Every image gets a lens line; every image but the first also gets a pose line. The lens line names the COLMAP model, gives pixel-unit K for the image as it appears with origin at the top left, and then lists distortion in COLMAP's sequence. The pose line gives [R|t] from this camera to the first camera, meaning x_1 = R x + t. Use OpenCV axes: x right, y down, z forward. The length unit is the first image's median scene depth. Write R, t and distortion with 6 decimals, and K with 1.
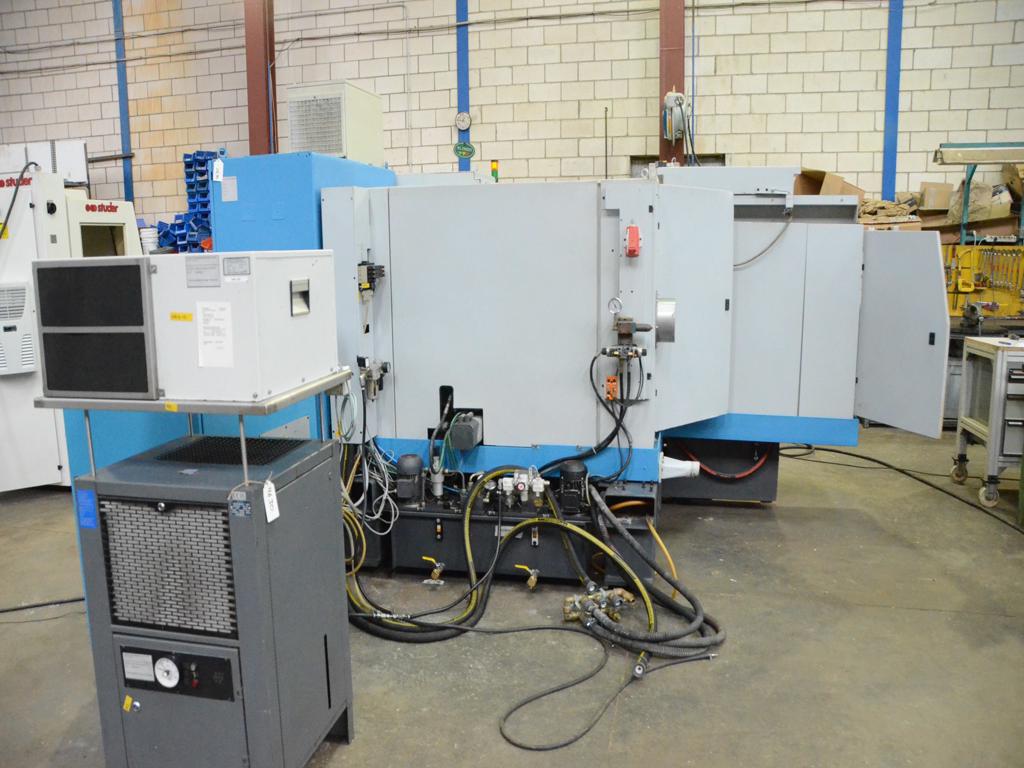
lens RADIAL K [[802.8, 0, 511.2], [0, 802.8, 346.7], [0, 0, 1]] dist [-0.122609, 0.100686]
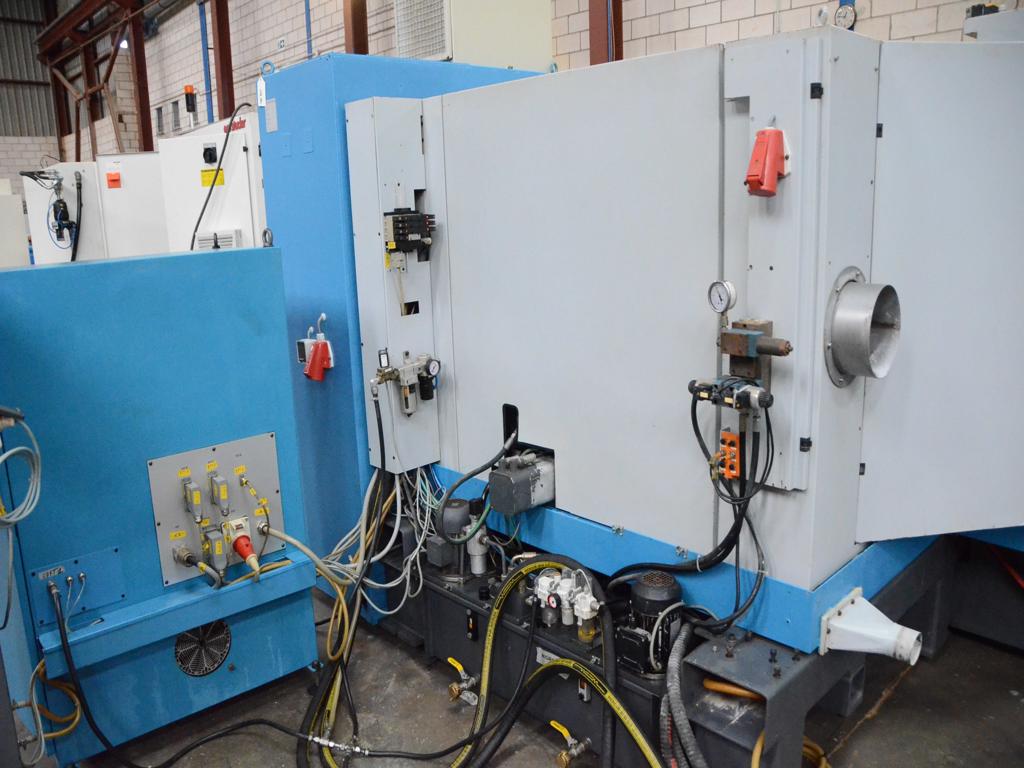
lens RADIAL K [[802.8, 0, 511.2], [0, 802.8, 346.7], [0, 0, 1]] dist [-0.122609, 0.100686]
pose [[0.827970, 0.082495, -0.554672, 0.278599], [-0.042848, 0.995535, 0.084103, -0.052627], [0.559133, -0.045868, 0.827808, 0.499120]]
